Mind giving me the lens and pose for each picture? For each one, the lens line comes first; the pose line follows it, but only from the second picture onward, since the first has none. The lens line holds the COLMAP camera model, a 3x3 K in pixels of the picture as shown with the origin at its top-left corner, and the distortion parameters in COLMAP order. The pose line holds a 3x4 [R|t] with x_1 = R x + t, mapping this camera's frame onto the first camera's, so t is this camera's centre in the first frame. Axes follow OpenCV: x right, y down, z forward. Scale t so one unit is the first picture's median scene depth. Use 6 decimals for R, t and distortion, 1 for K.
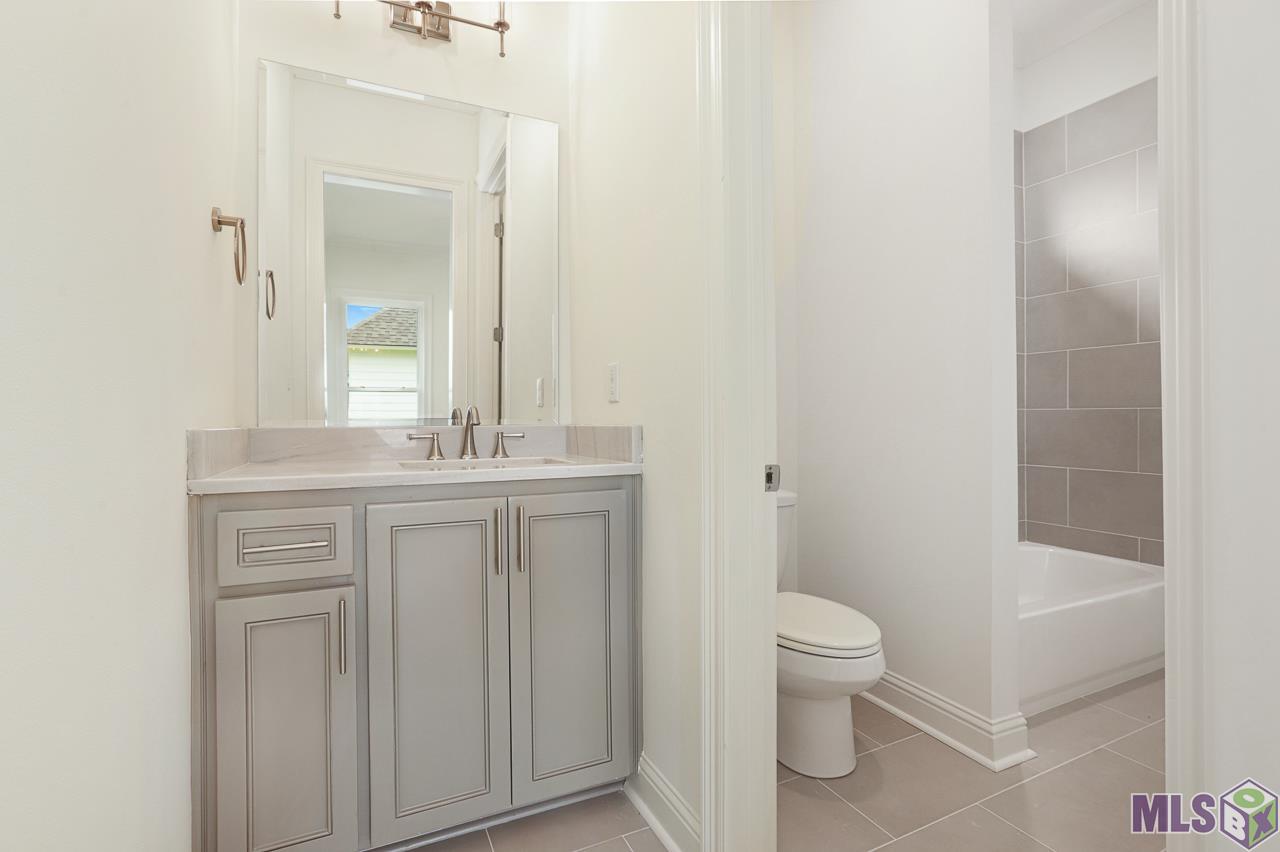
lens RADIAL K [[582.1, 0, 640.0], [0, 582.1, 426.0], [0, 0, 1]] dist [-0.022424, 0.004624]
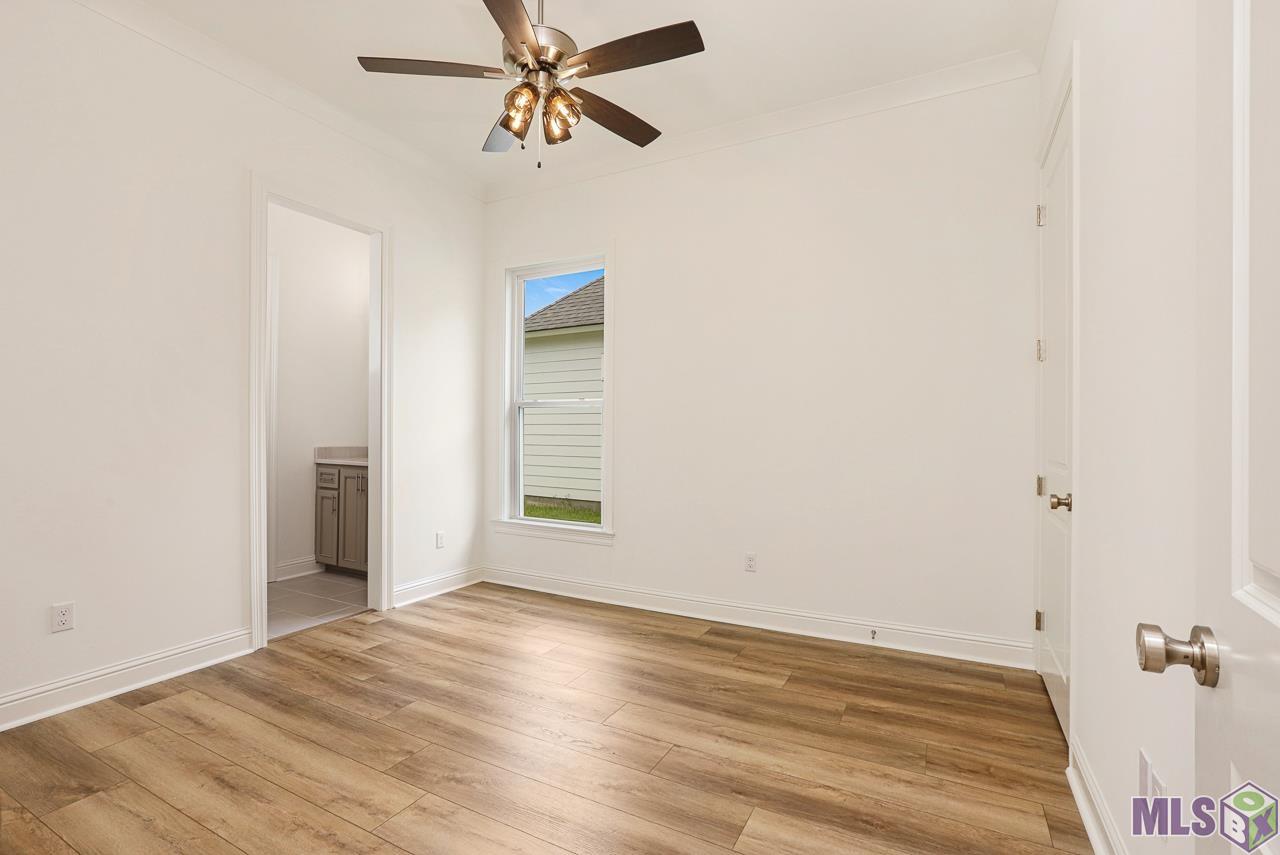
lens RADIAL K [[582.1, 0, 640.0], [0, 582.1, 427.5], [0, 0, 1]] dist [-0.022424, 0.004624]
pose [[0.591392, -0.000260, -0.806384, 3.267820], [-0.010639, 0.999910, -0.008125, -0.104828], [0.806314, 0.013384, 0.591336, 0.350393]]
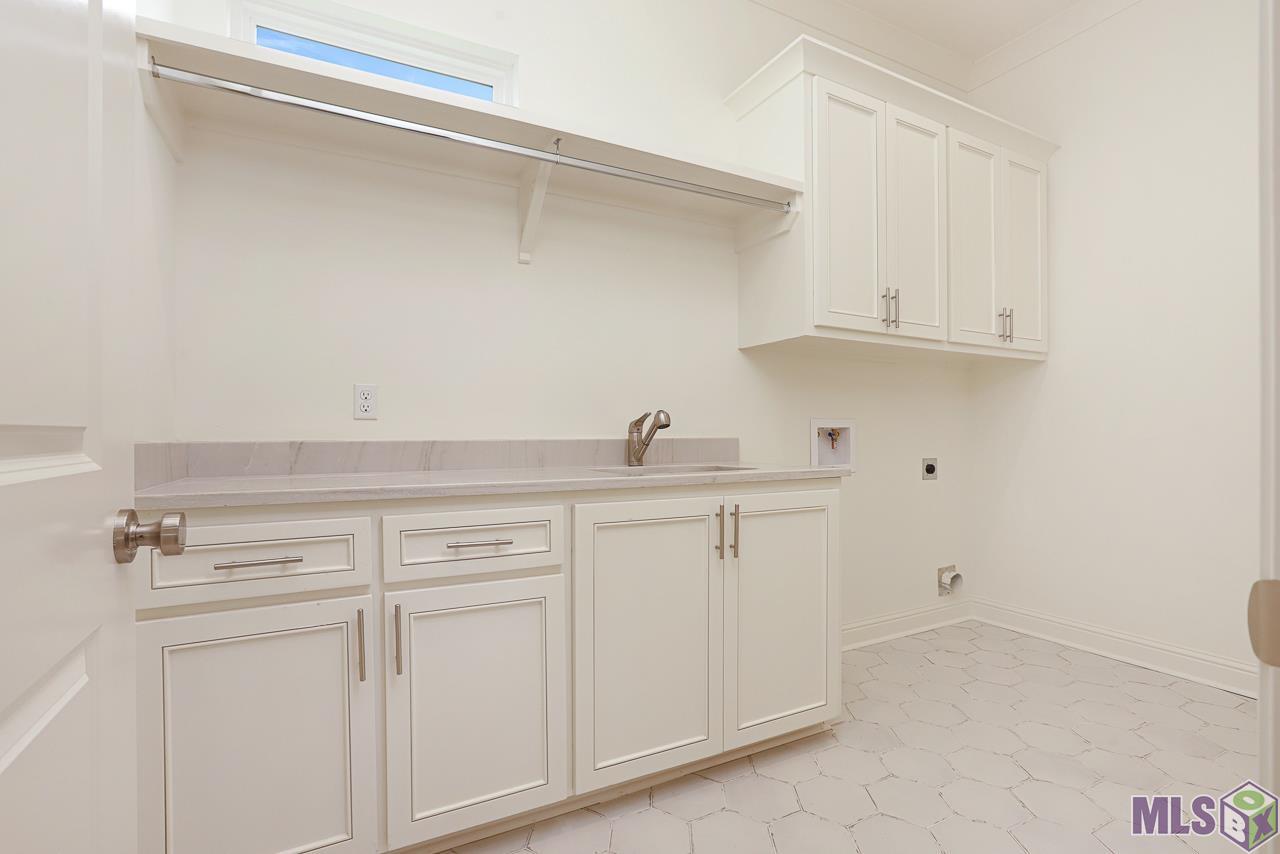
lens RADIAL K [[574.6, 0, 625.6], [0, 574.6, 426.9], [0, 0, 1]] dist [-0.033790, 0.000814]
pose [[0.999644, -0.000645, 0.026669, -0.376553], [0.001250, 0.999743, -0.022650, 0.002066], [-0.026647, 0.022676, 0.999388, -0.172240]]
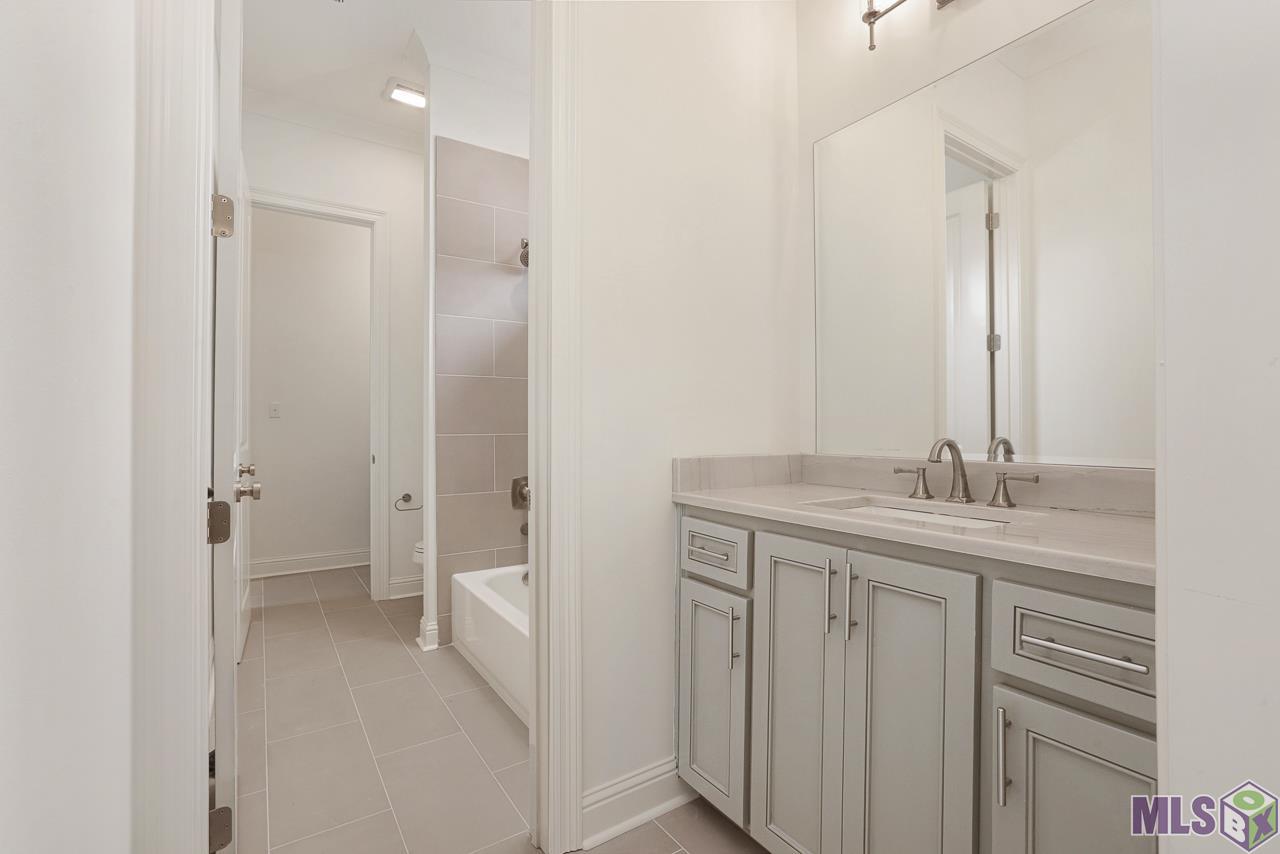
lens RADIAL K [[574.6, 0, 625.6], [0, 574.6, 426.9], [0, 0, 1]] dist [-0.033790, 0.000814]
pose [[0.134039, -0.007875, -0.990945, 0.553228], [-0.003558, 0.999958, -0.008428, -0.051220], [0.990970, 0.004655, 0.134006, 0.563392]]
